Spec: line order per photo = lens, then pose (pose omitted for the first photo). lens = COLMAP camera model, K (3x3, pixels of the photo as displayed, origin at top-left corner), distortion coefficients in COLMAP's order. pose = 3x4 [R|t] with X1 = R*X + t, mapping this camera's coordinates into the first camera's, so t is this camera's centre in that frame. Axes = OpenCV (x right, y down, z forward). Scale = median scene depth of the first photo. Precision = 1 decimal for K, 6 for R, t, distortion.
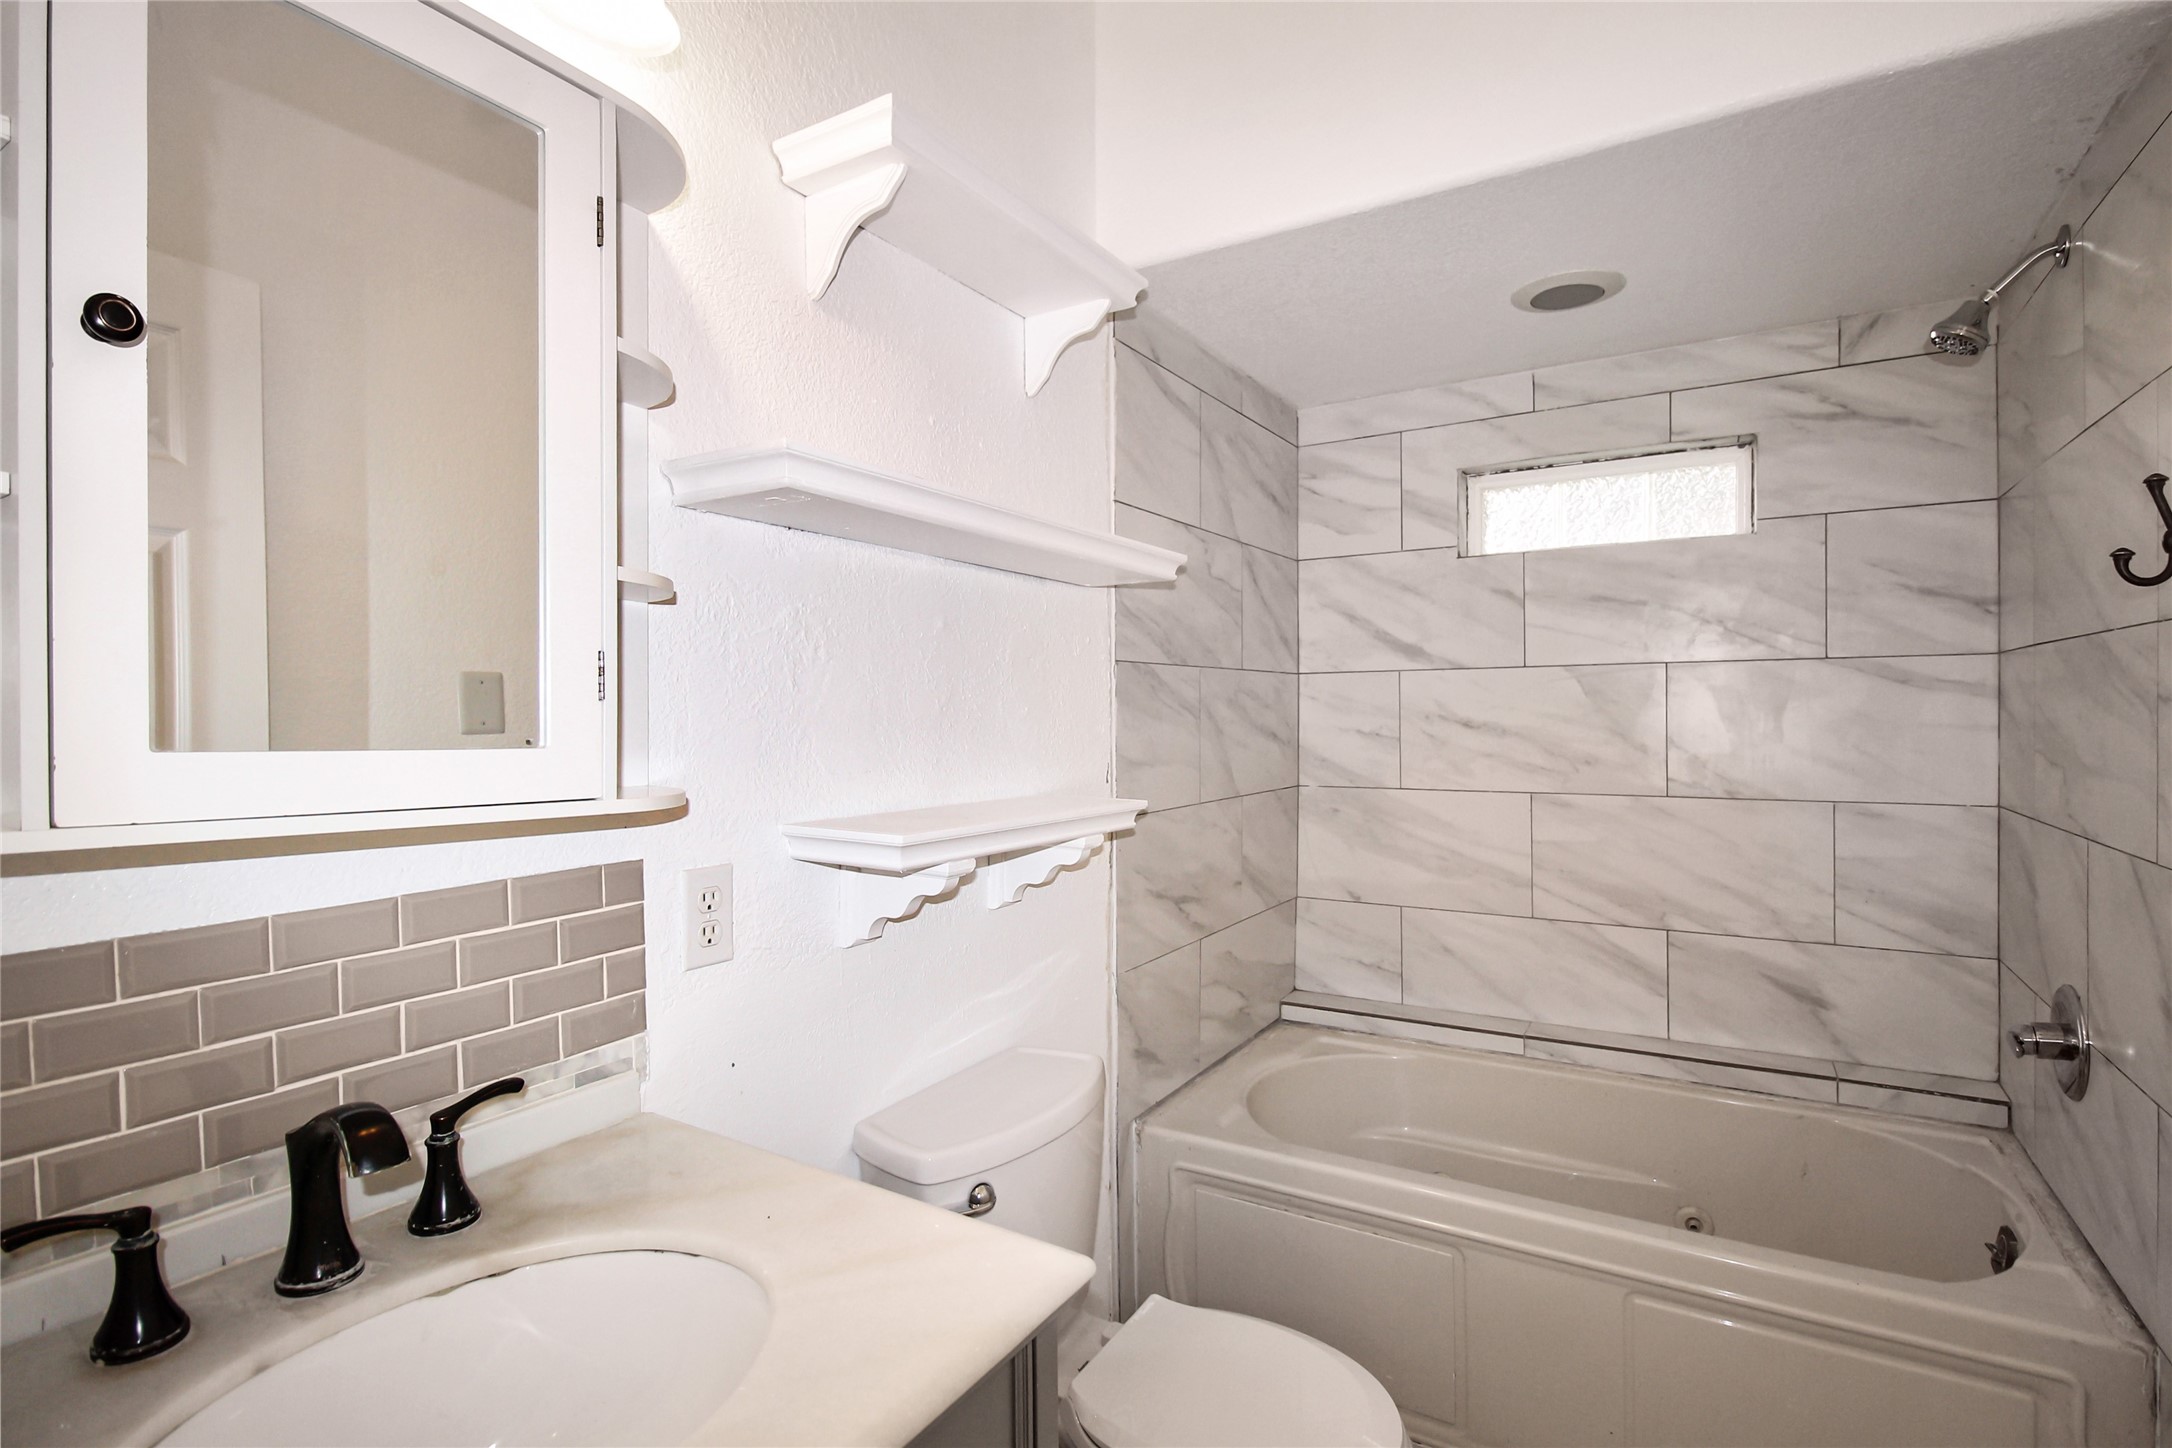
lens RADIAL K [[1051.1, 0, 1074.2], [0, 1051.1, 705.8], [0, 0, 1]] dist [0.006609, -0.009903]
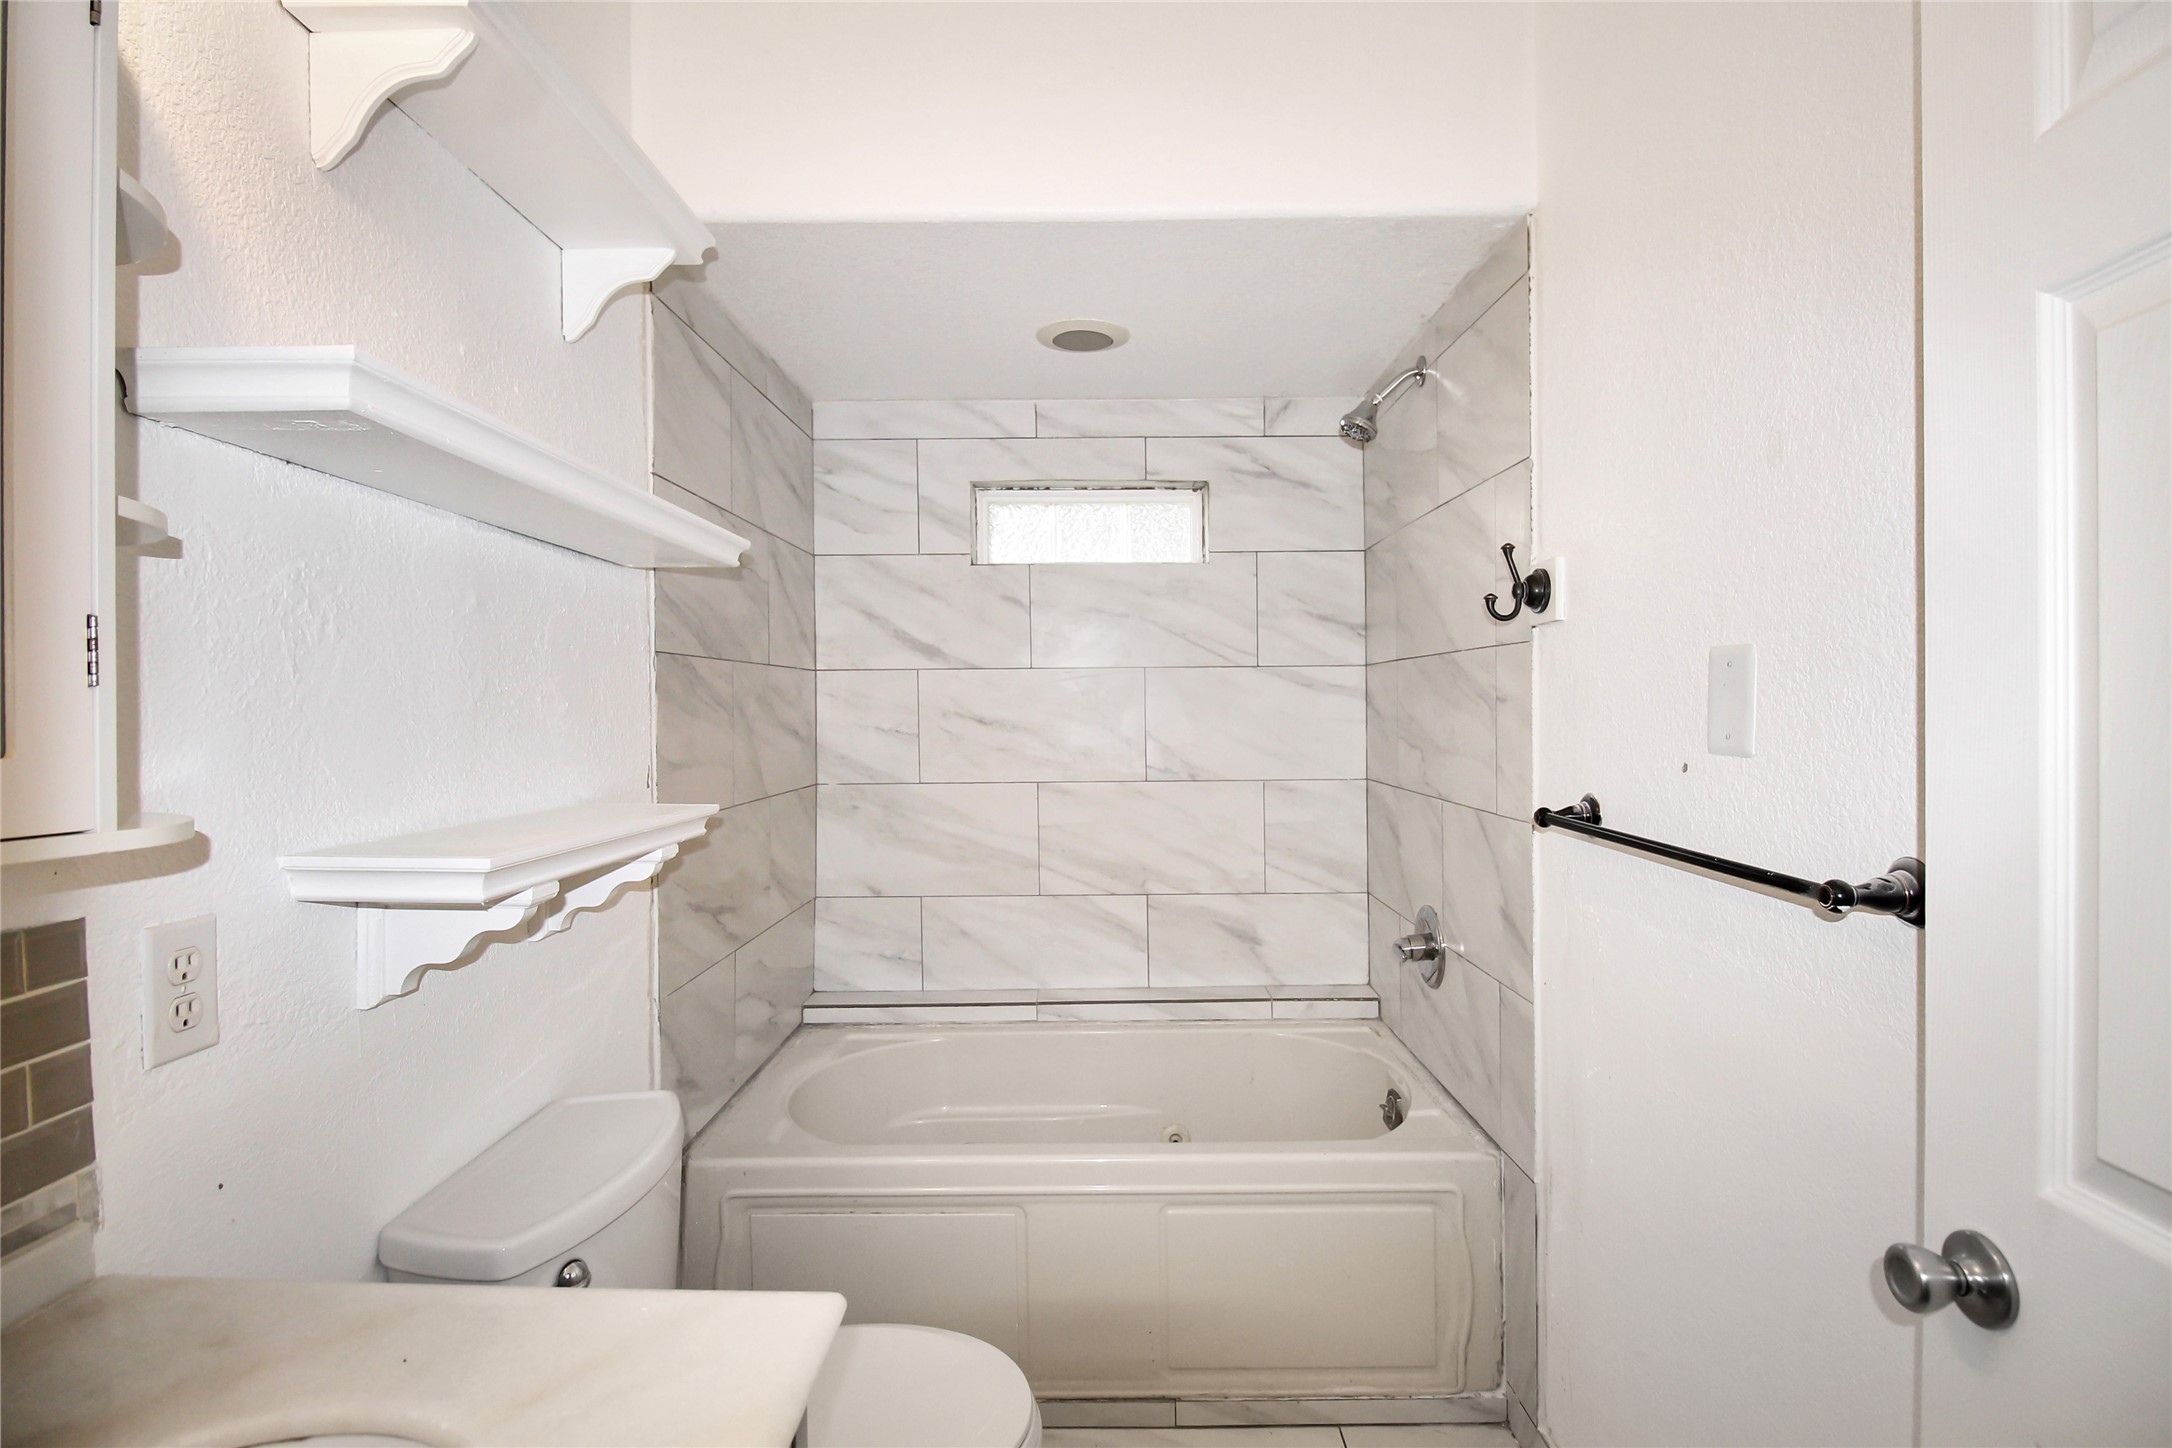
lens RADIAL K [[1051.1, 0, 1097.4], [0, 1051.1, 707.0], [0, 0, 1]] dist [0.006609, -0.009903]
pose [[0.850342, 0.002222, 0.526226, -0.121030], [-0.003368, 0.999994, 0.001220, 0.002361], [-0.526220, -0.002809, 0.850344, 0.036724]]
